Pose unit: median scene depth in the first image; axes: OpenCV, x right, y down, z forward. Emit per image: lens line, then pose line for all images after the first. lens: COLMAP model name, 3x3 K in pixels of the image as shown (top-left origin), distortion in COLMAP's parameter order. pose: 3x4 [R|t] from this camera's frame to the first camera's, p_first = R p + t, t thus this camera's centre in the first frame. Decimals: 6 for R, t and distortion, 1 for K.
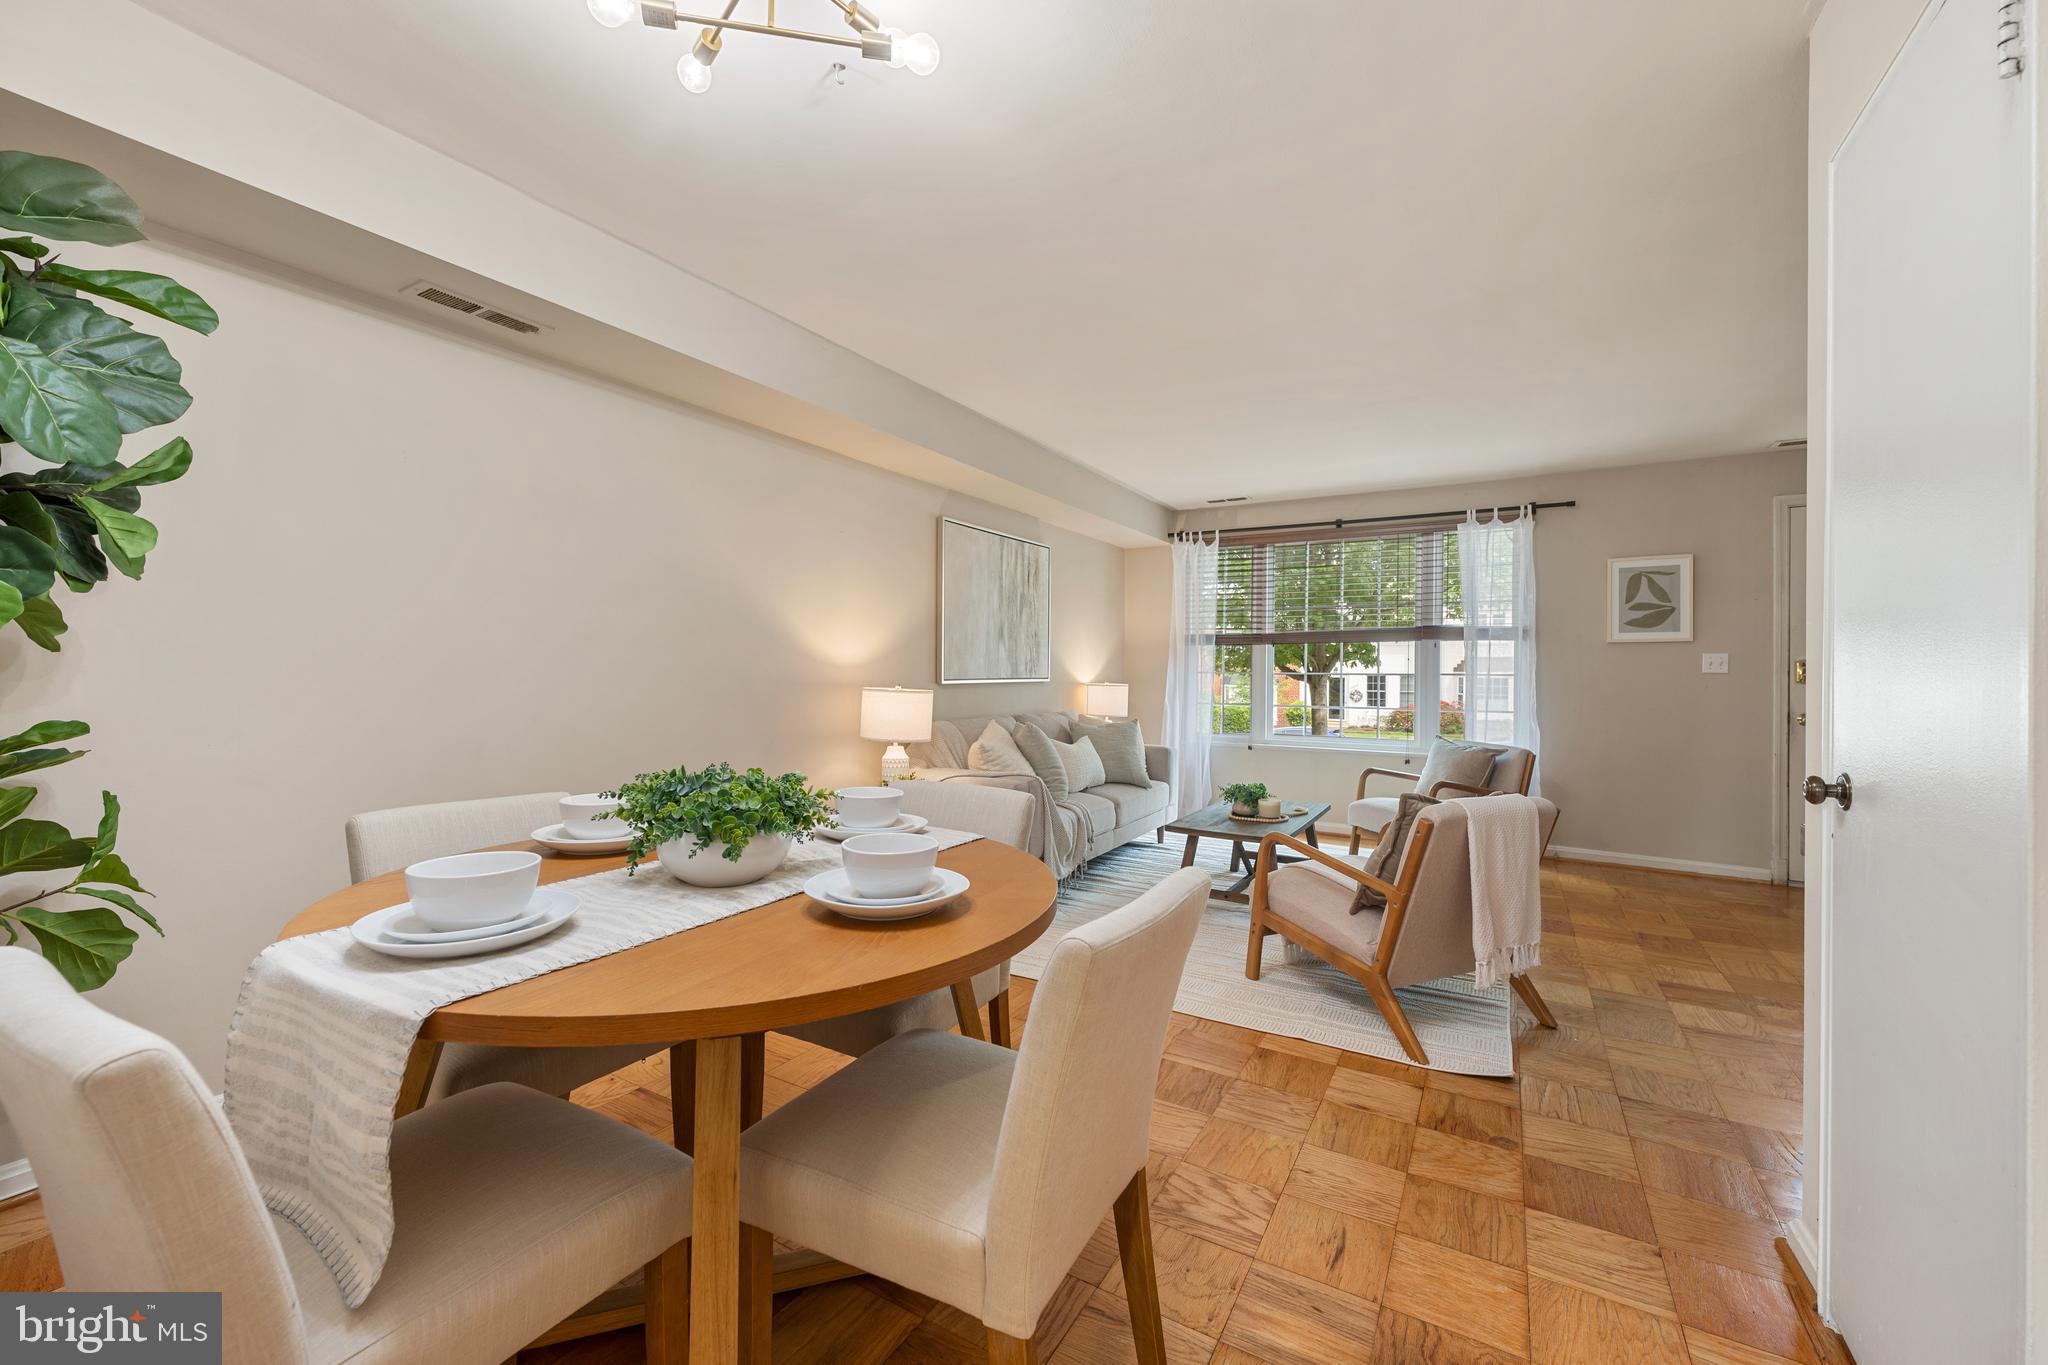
lens RADIAL K [[827.9, 0, 1017.6], [0, 827.9, 668.6], [0, 0, 1]] dist [-0.001348, 0.000398]
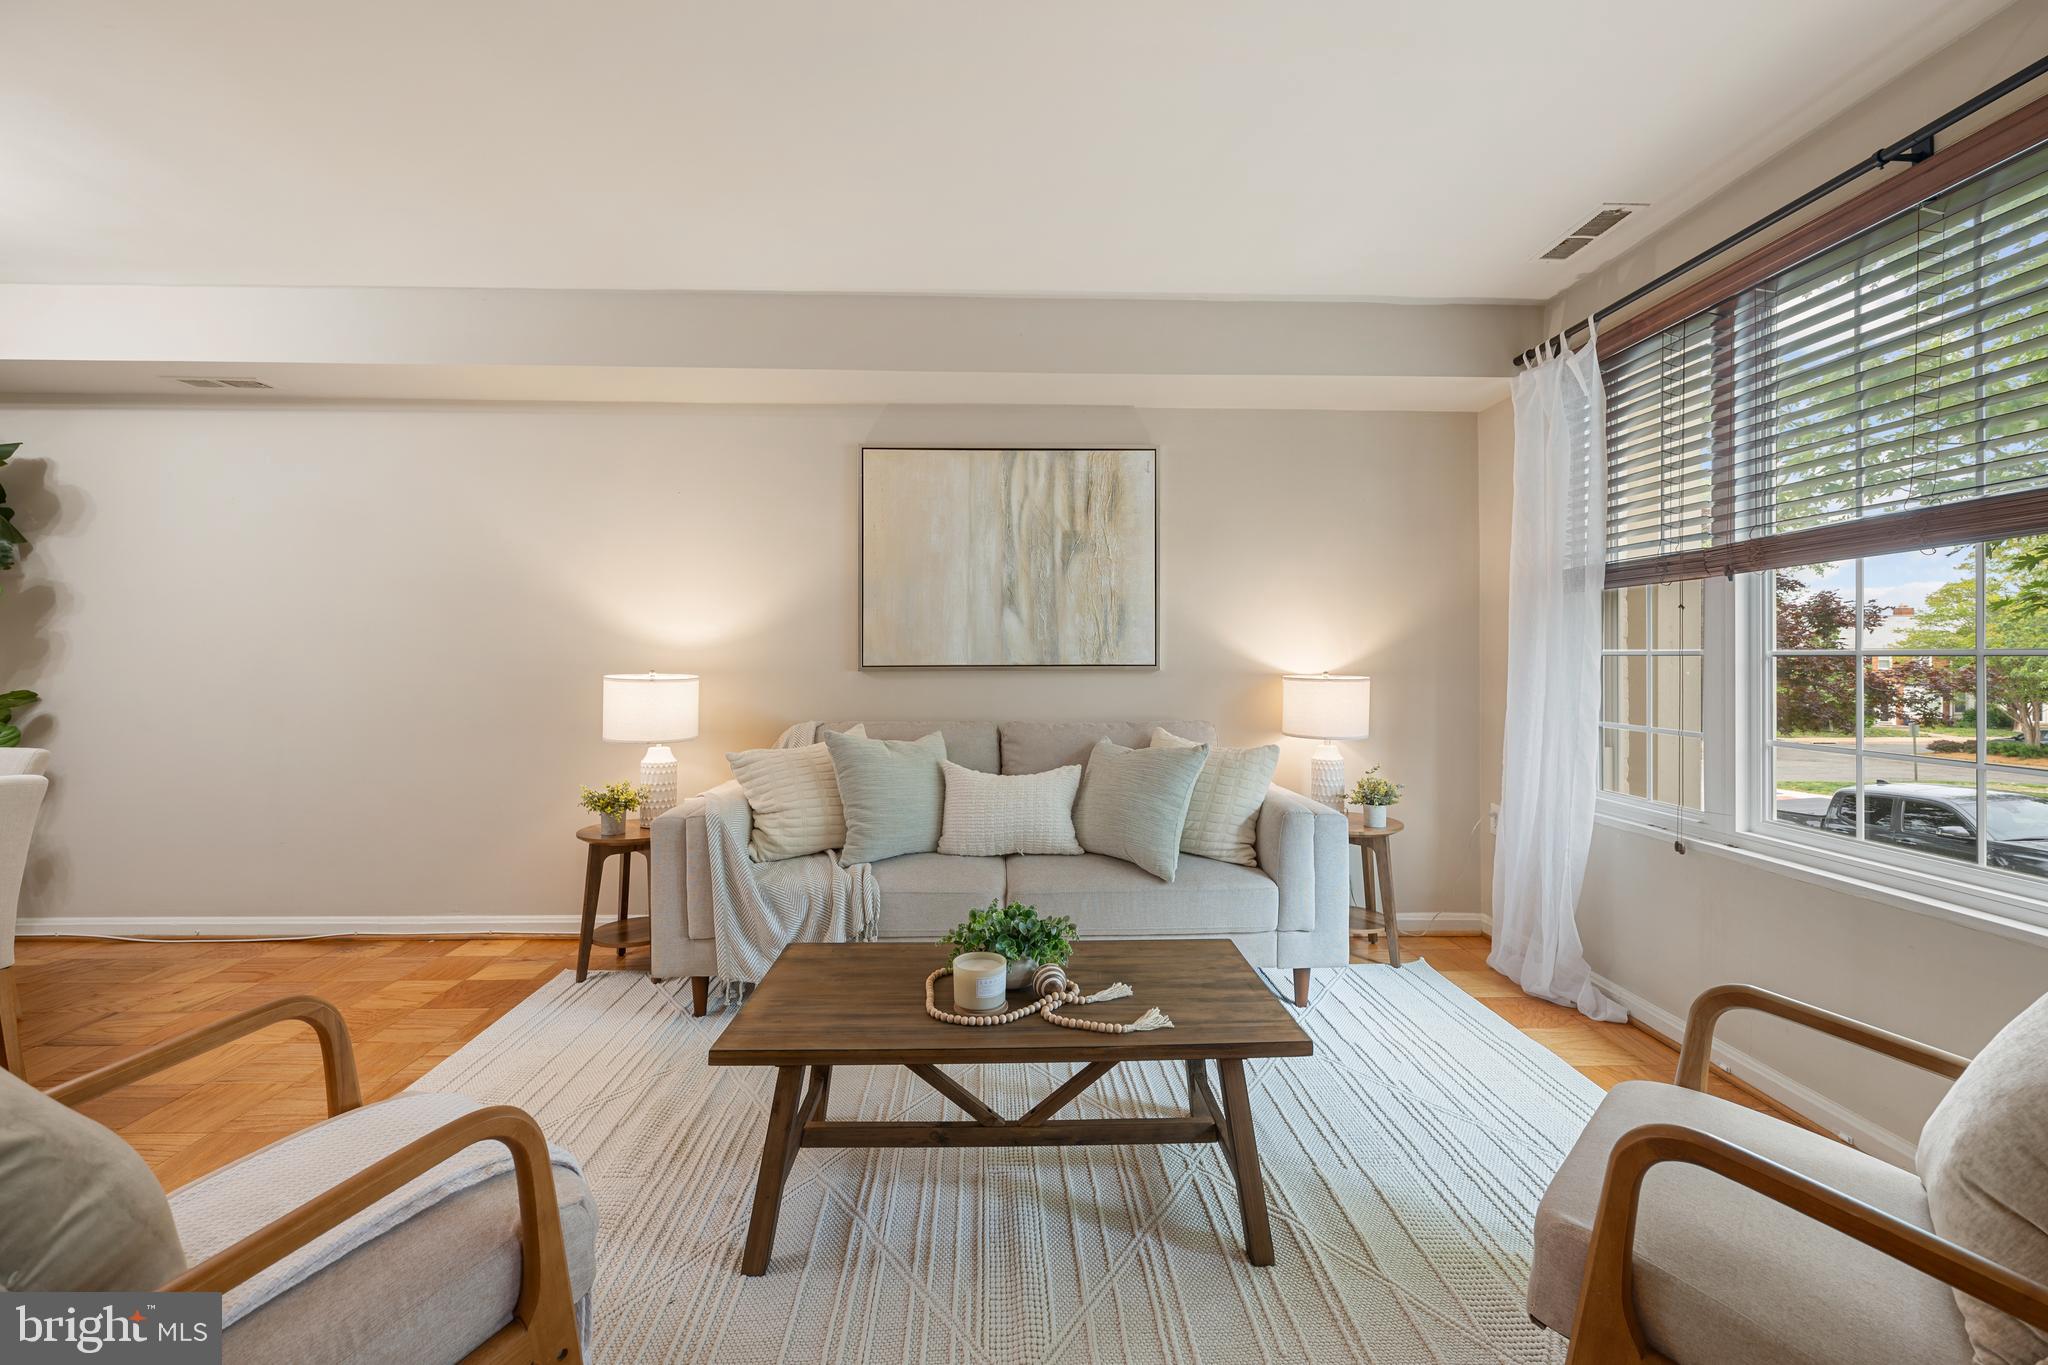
lens RADIAL K [[827.9, 0, 1032.2], [0, 827.9, 653.0], [0, 0, 1]] dist [-0.001348, 0.000398]
pose [[0.534429, -0.013504, -0.845106, 0.526418], [0.004750, 0.999905, -0.012973, 0.010590], [0.845200, 0.002919, 0.534442, 0.634657]]
